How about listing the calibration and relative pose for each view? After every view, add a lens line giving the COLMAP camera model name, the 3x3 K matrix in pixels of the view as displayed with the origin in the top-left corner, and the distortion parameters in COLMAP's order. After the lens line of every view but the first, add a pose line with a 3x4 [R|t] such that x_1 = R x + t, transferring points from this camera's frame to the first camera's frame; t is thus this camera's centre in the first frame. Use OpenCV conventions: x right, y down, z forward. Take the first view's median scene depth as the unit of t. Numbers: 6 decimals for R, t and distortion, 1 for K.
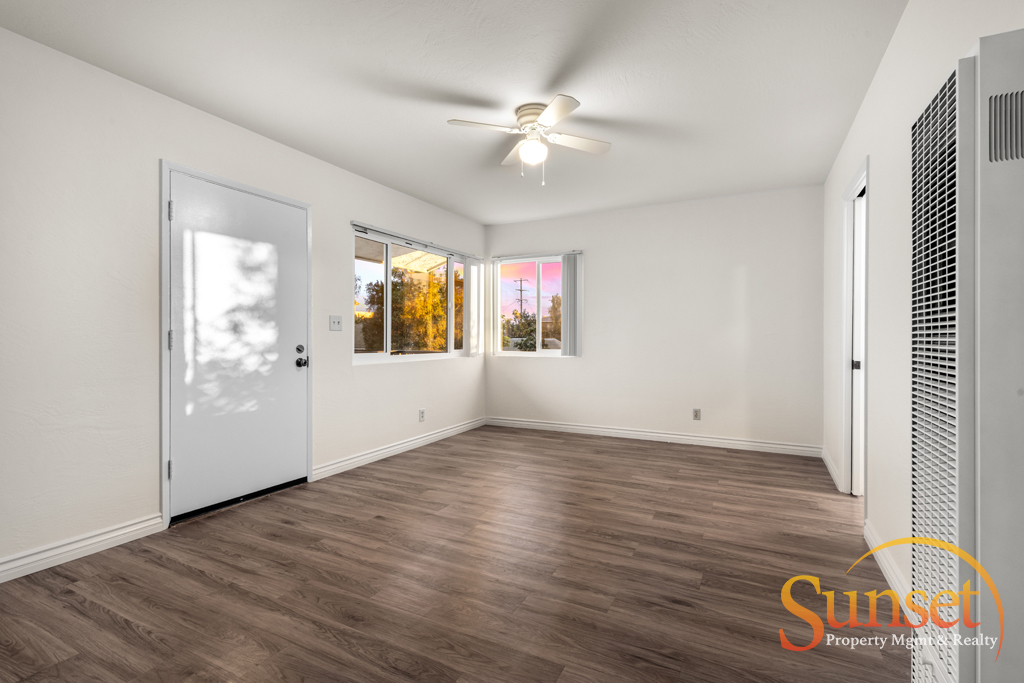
lens RADIAL K [[469.0, 0, 518.2], [0, 469.0, 332.8], [0, 0, 1]] dist [-0.000345, -0.001024]
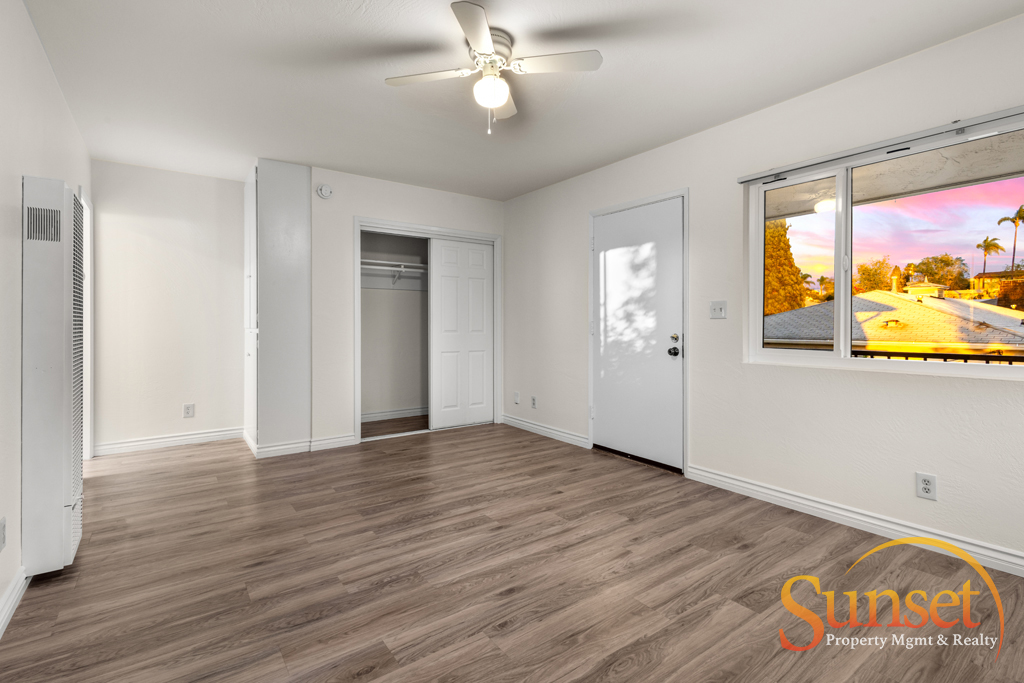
lens RADIAL K [[493.3, 0, 509.4], [0, 493.3, 294.7], [0, 0, 1]] dist [-0.000053, -0.000023]
pose [[-0.472659, -0.053993, -0.879590, 0.771399], [0.002843, 0.998023, -0.062791, 0.013553], [0.881241, -0.032179, -0.471571, 1.446284]]
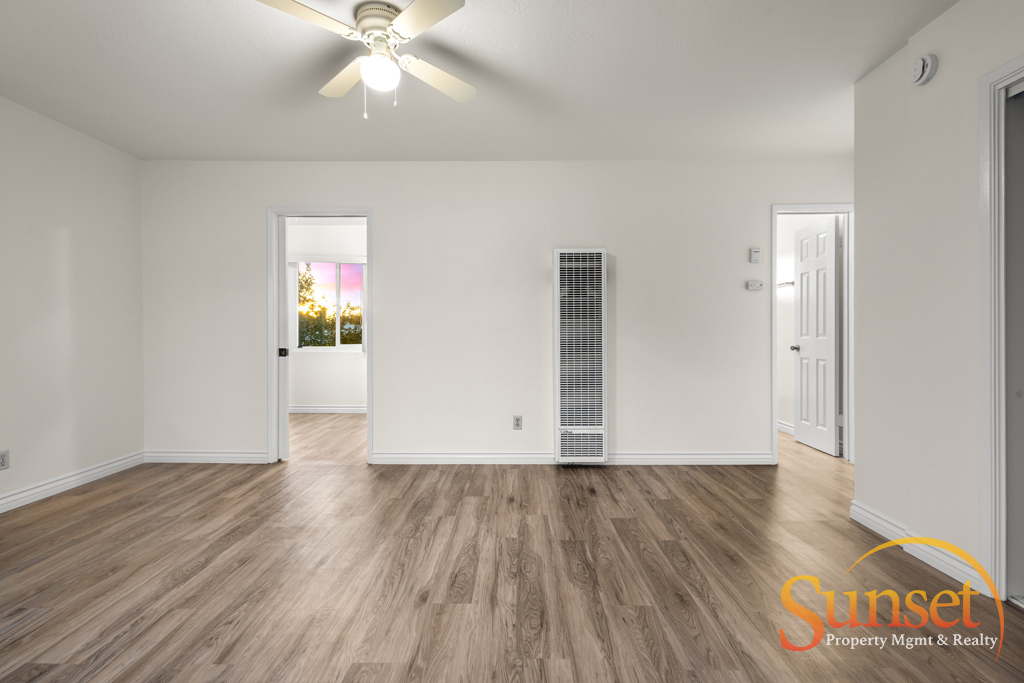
lens RADIAL K [[469.0, 0, 518.2], [0, 469.0, 332.8], [0, 0, 1]] dist [-0.000345, -0.001024]
pose [[-0.438835, -0.005208, 0.898552, -0.716682], [-0.003144, 0.999986, 0.004261, 0.017678], [-0.898562, -0.000955, -0.438845, 1.144692]]
